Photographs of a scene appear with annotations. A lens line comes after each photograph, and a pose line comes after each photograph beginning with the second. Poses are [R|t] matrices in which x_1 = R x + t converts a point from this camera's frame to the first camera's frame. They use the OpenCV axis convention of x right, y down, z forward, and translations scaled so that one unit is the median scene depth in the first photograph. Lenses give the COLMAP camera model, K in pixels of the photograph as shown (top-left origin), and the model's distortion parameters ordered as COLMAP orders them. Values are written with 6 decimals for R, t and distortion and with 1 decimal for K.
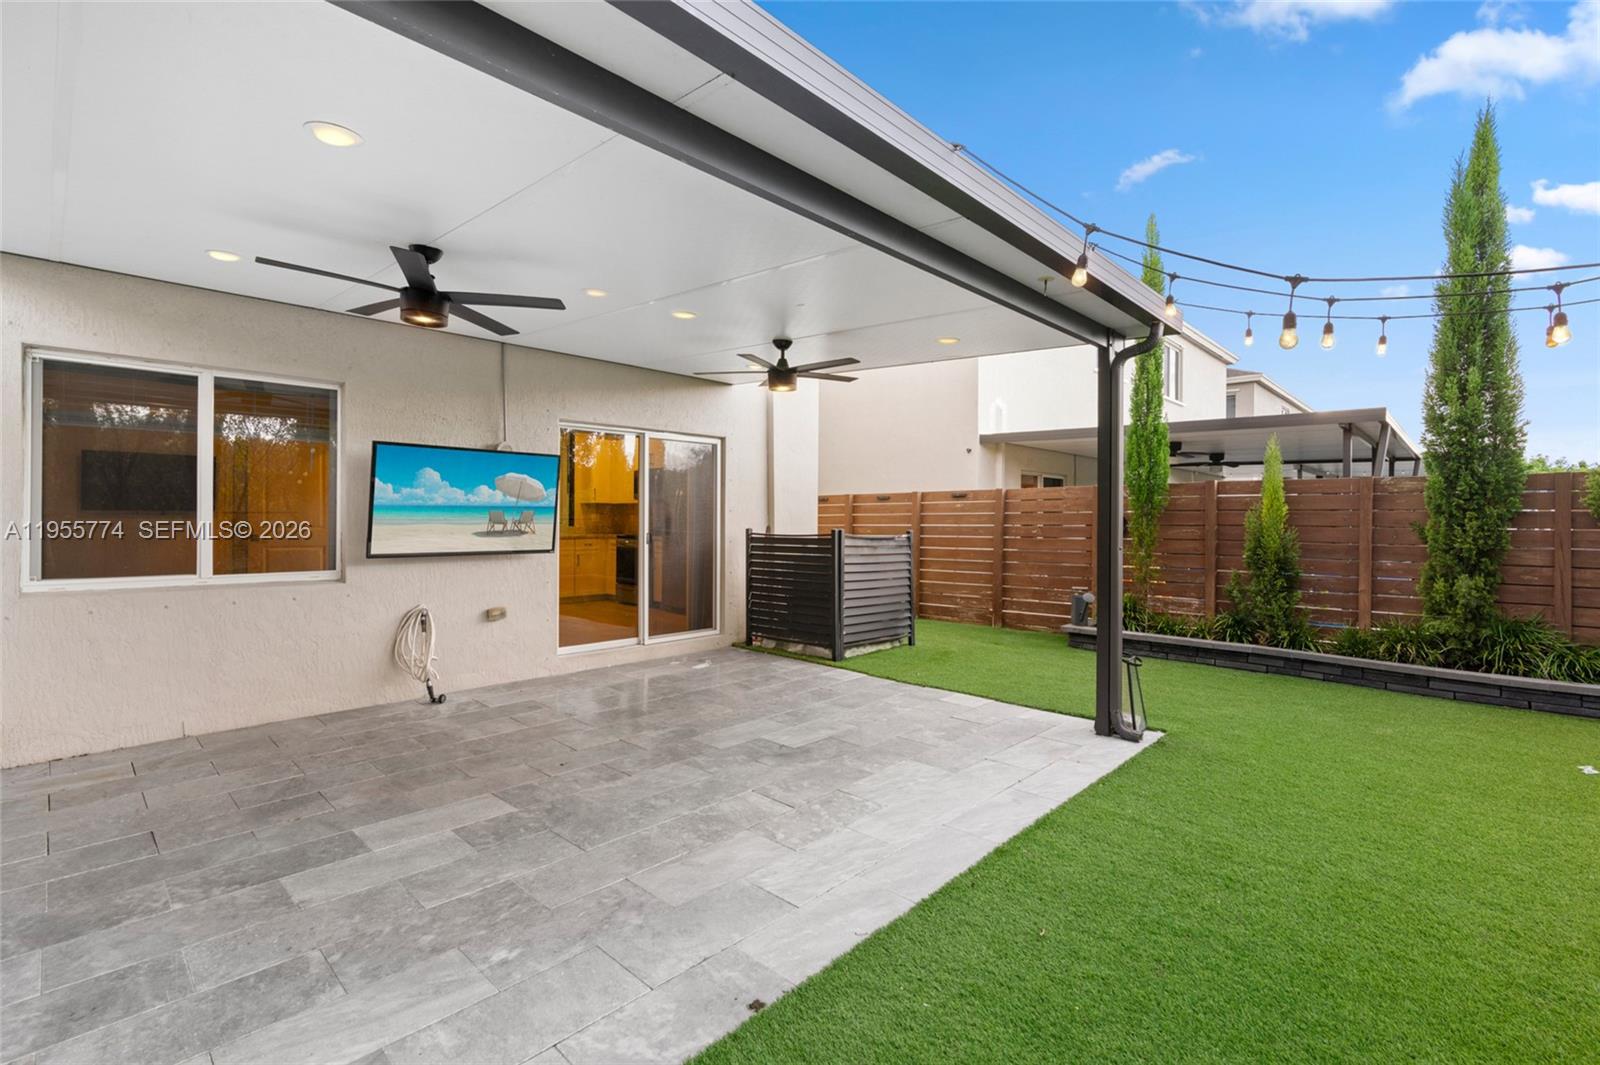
lens RADIAL K [[721.3, 0, 798.9], [0, 721.3, 527.6], [0, 0, 1]] dist [0.000142, 0.000068]
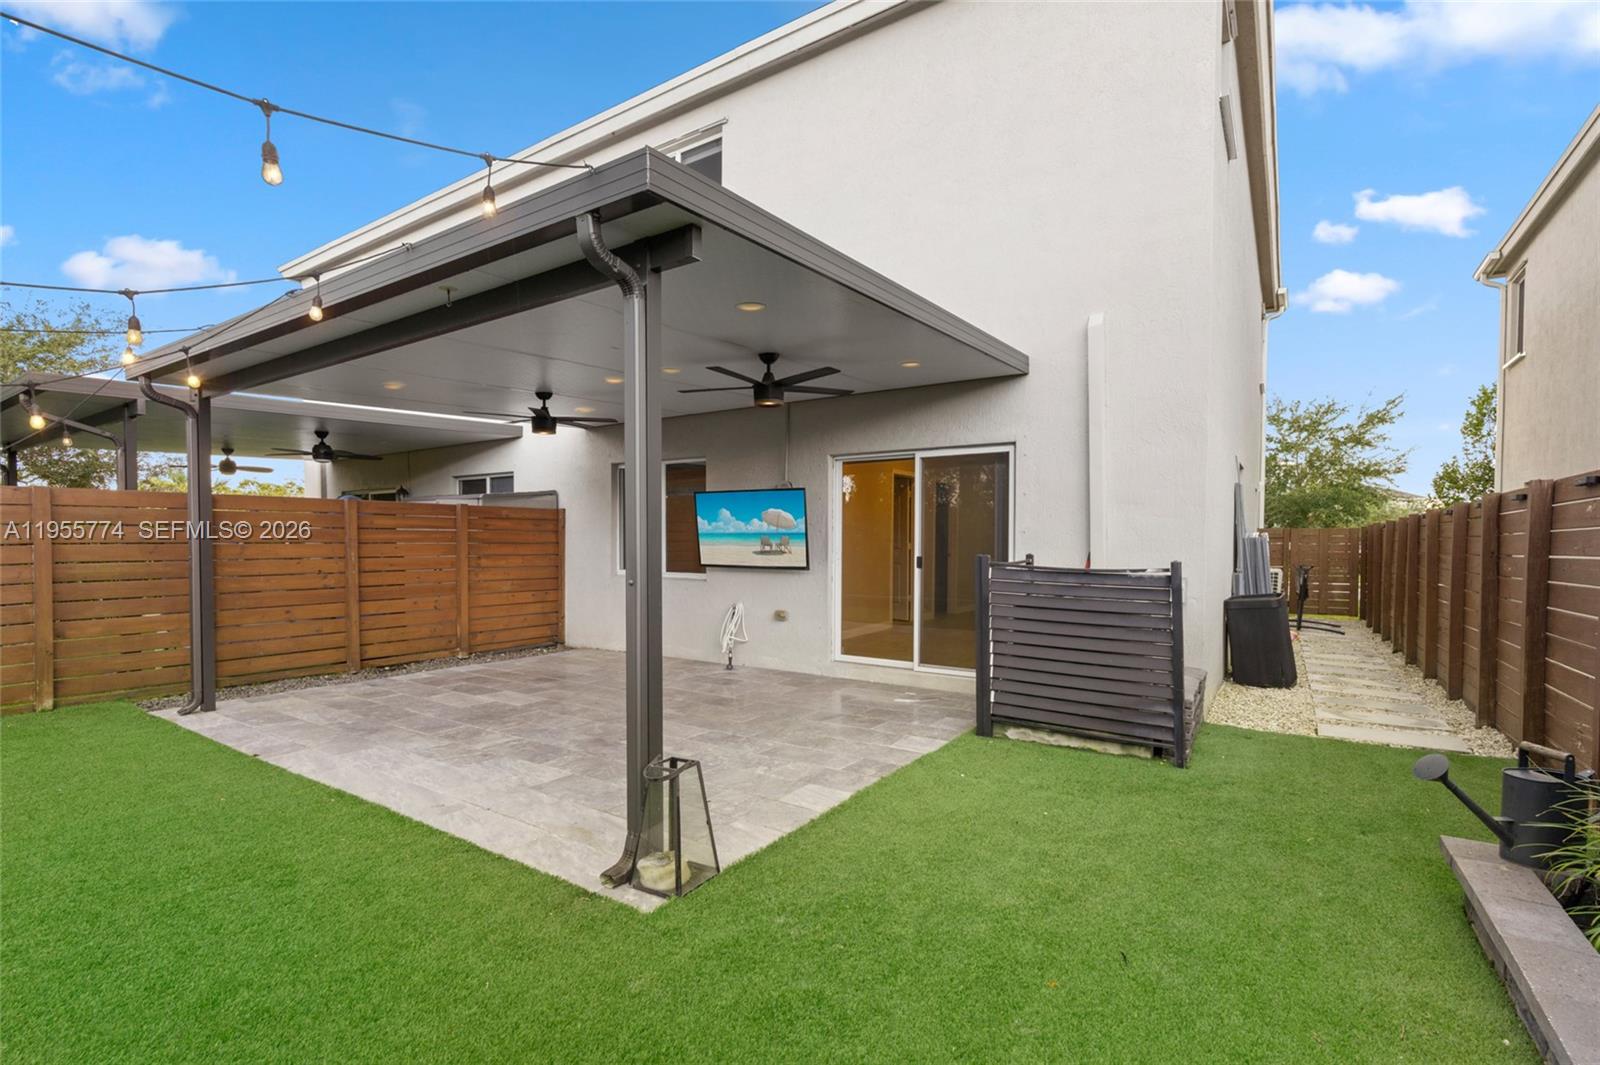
lens RADIAL K [[721.3, 0, 797.6], [0, 721.3, 539.3], [0, 0, 1]] dist [0.000142, 0.000068]
pose [[0.168296, -0.008883, -0.985696, 1.192082], [-0.013401, 0.999846, -0.011299, -0.005049], [0.985645, 0.015111, 0.168151, 1.108549]]
